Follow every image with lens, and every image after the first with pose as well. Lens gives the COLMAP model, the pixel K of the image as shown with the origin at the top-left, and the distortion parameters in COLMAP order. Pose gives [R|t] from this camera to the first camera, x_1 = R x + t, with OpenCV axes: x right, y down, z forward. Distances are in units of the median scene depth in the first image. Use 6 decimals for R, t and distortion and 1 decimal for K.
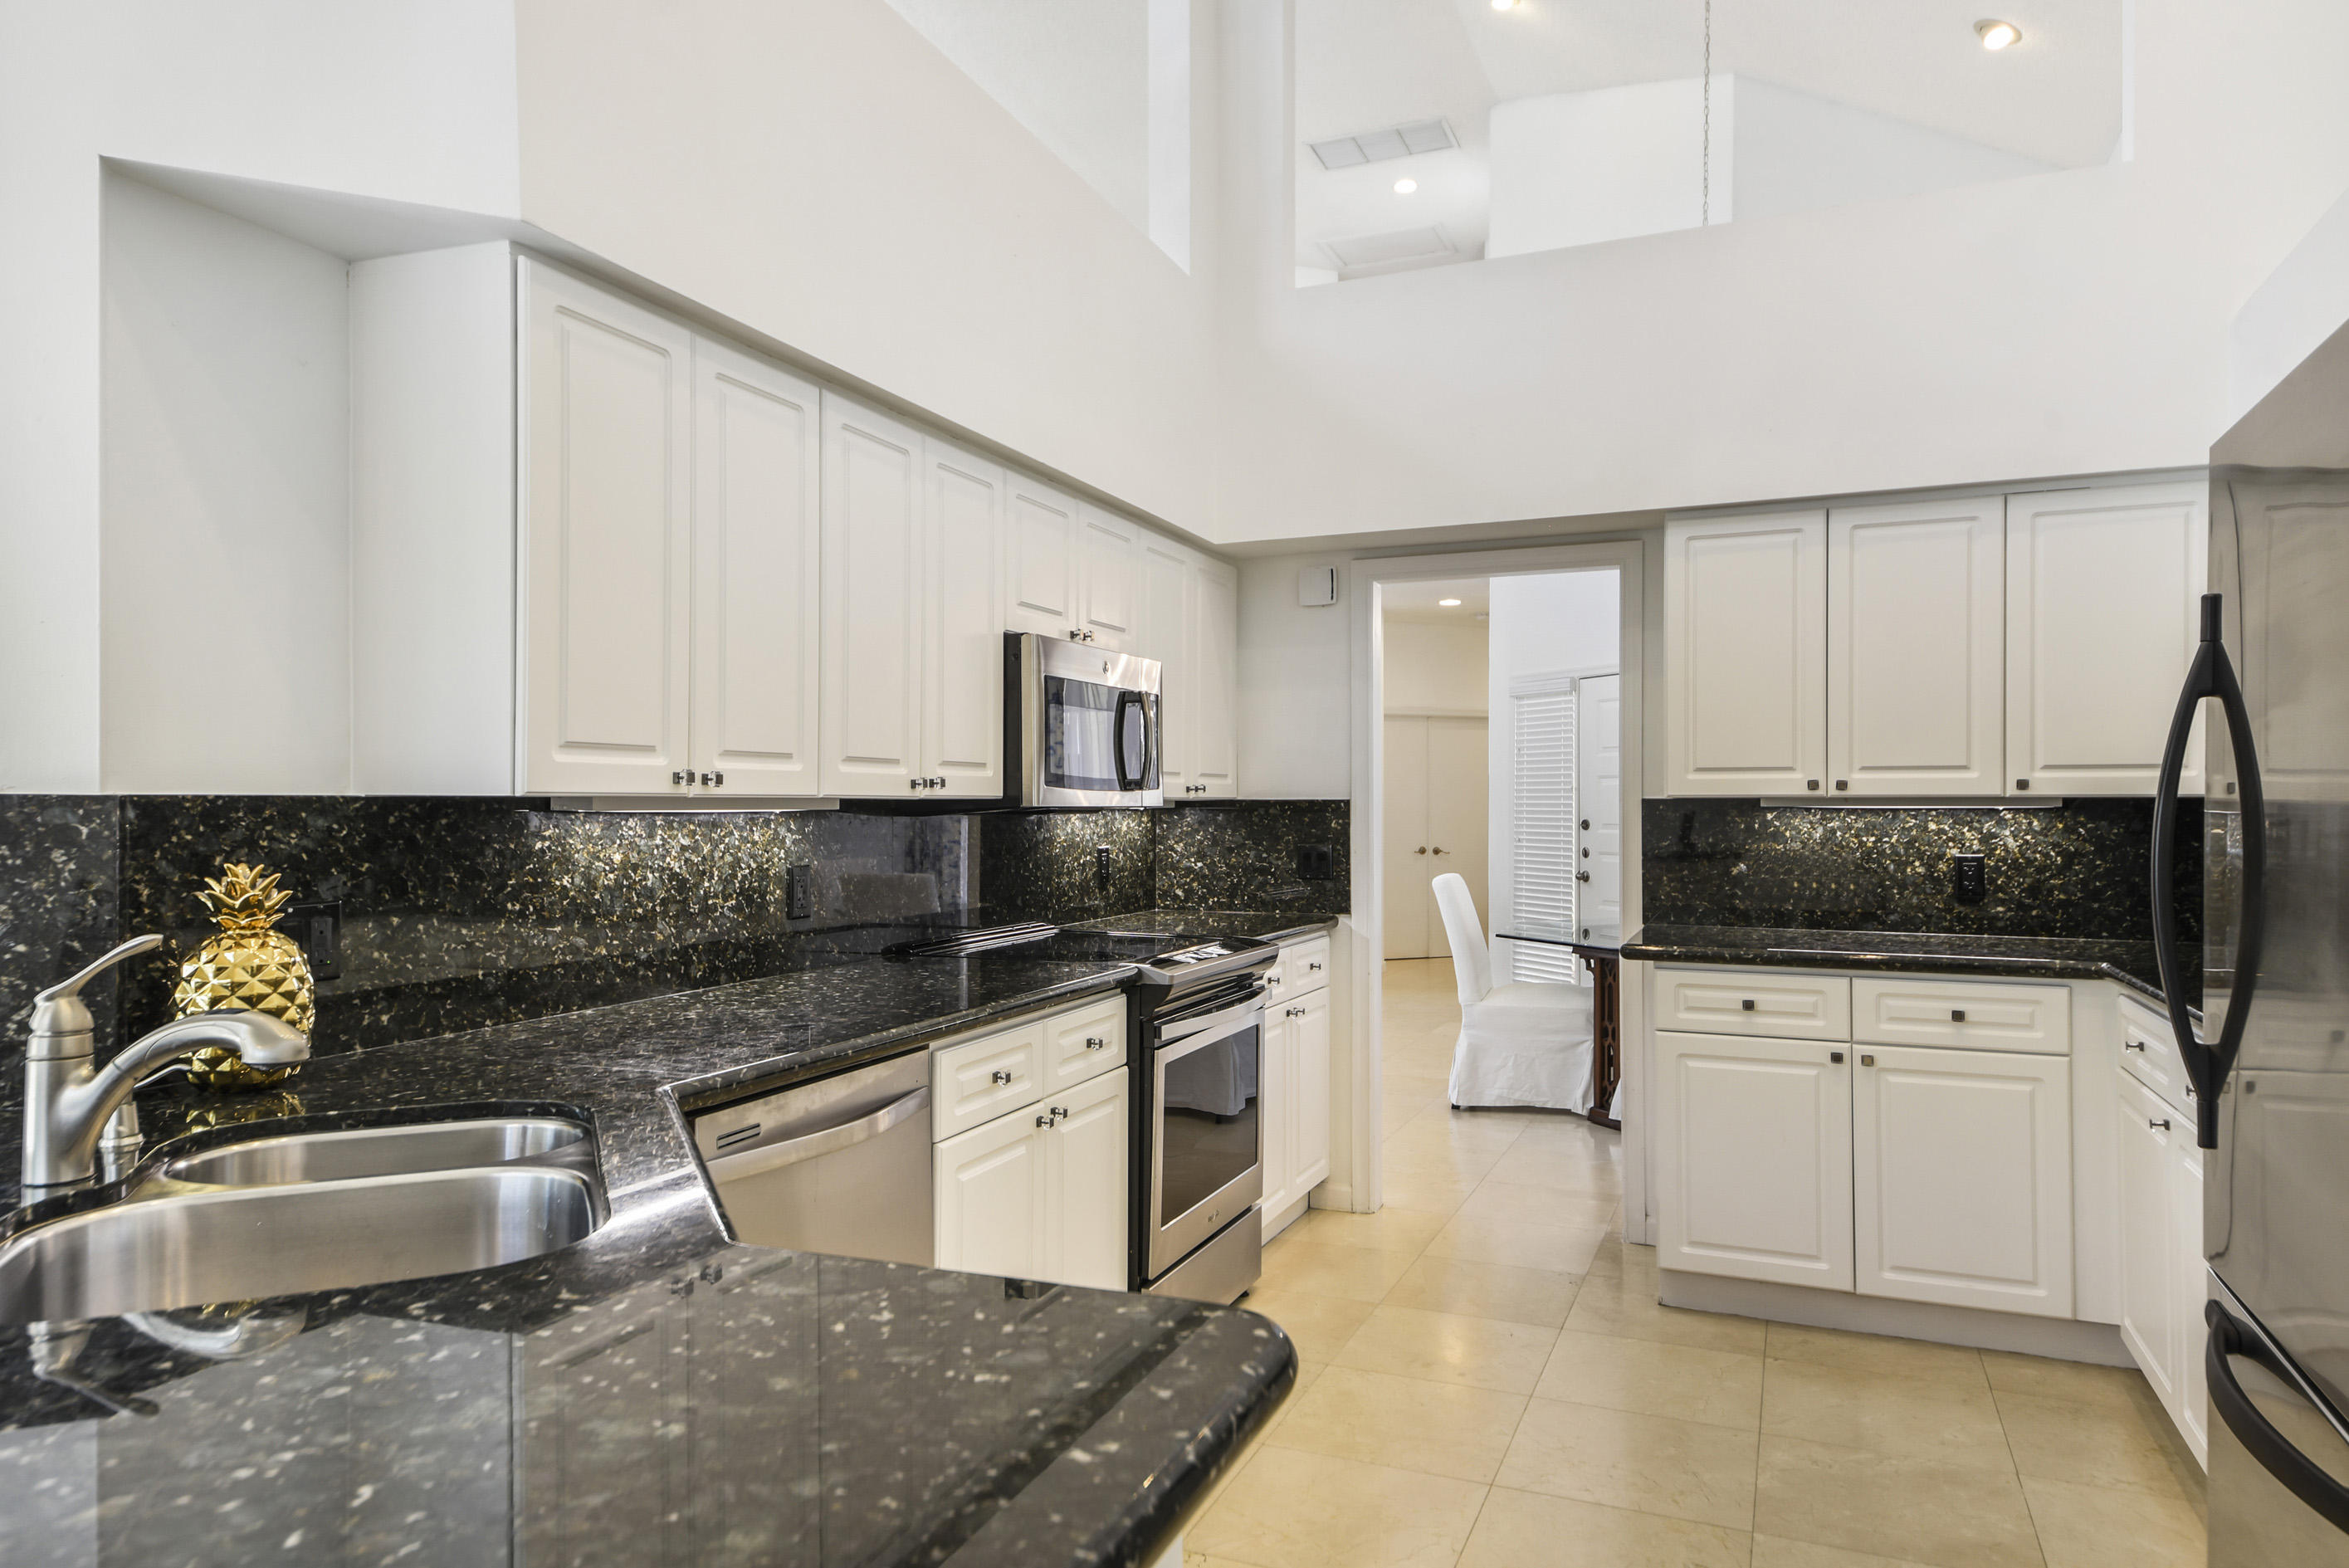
lens RADIAL K [[1596.5, 0, 1175.8], [0, 1596.5, 785.3], [0, 0, 1]] dist [0.025503, 0.003745]
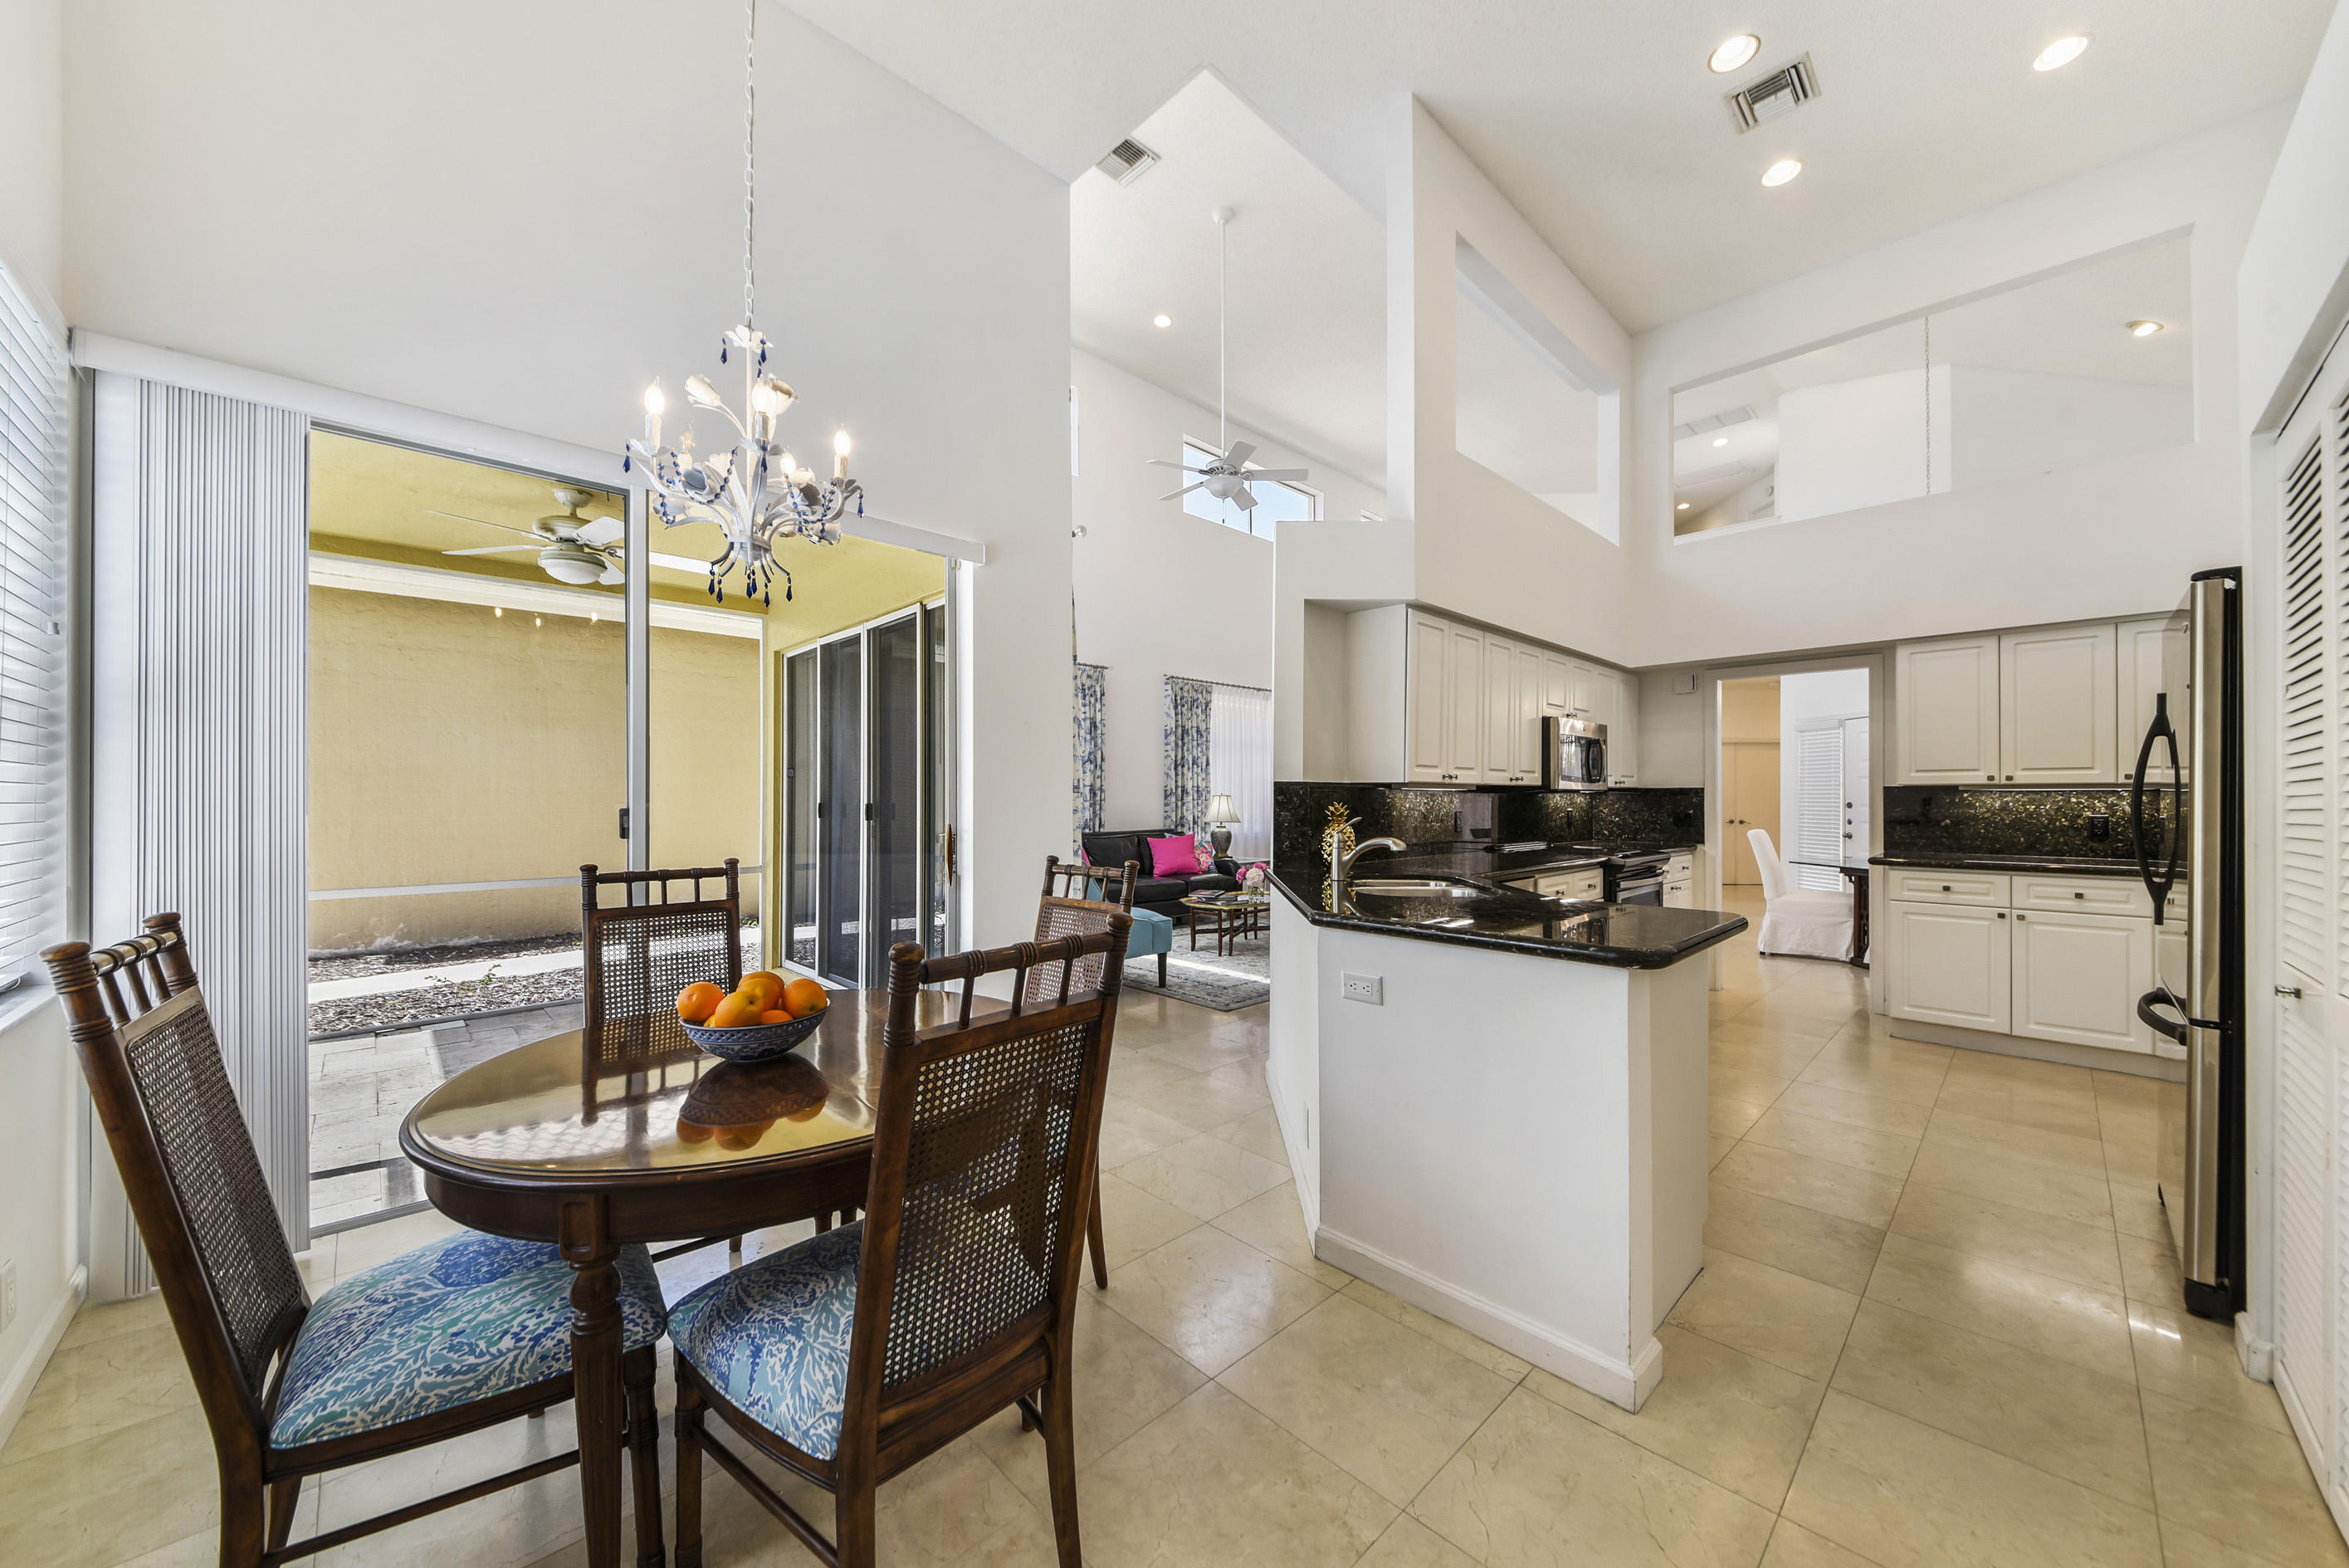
lens RADIAL K [[816.4, 0, 1152.5], [0, 816.4, 788.9], [0, 0, 1]] dist [-0.018609, -0.000873]
pose [[0.893592, -0.001392, -0.448878, -0.066084], [0.003389, 0.999988, 0.003645, 0.005194], [0.448868, -0.004778, 0.893586, -0.281882]]
